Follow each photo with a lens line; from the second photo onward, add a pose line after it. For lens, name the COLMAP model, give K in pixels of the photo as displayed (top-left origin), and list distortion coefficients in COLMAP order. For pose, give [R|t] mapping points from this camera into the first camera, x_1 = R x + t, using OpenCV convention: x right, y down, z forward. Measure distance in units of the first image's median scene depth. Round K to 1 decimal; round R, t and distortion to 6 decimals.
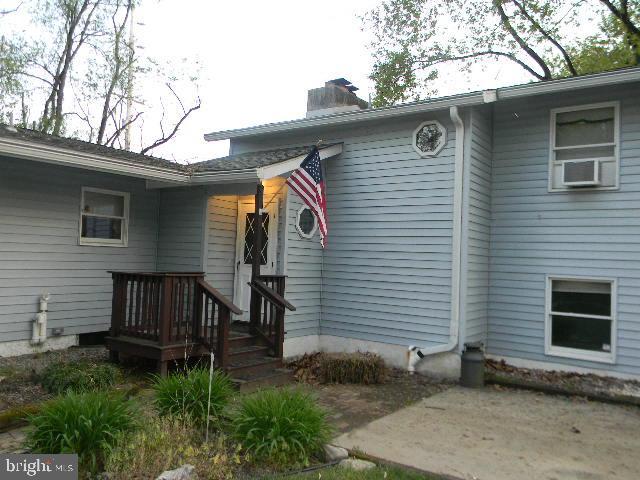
lens RADIAL K [[522.2, 0, 323.2], [0, 522.2, 241.7], [0, 0, 1]] dist [0.013344, -0.024688]
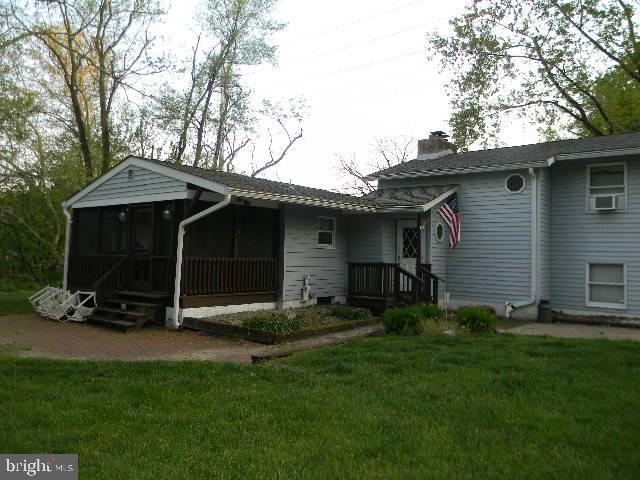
lens RADIAL K [[522.2, 0, 316.0], [0, 522.2, 237.6], [0, 0, 1]] dist [0.013344, -0.024688]
pose [[0.997465, -0.018627, -0.068674, -0.351787], [0.018764, 0.999823, 0.001346, -0.033366], [0.068636, -0.002631, 0.997638, -0.806357]]
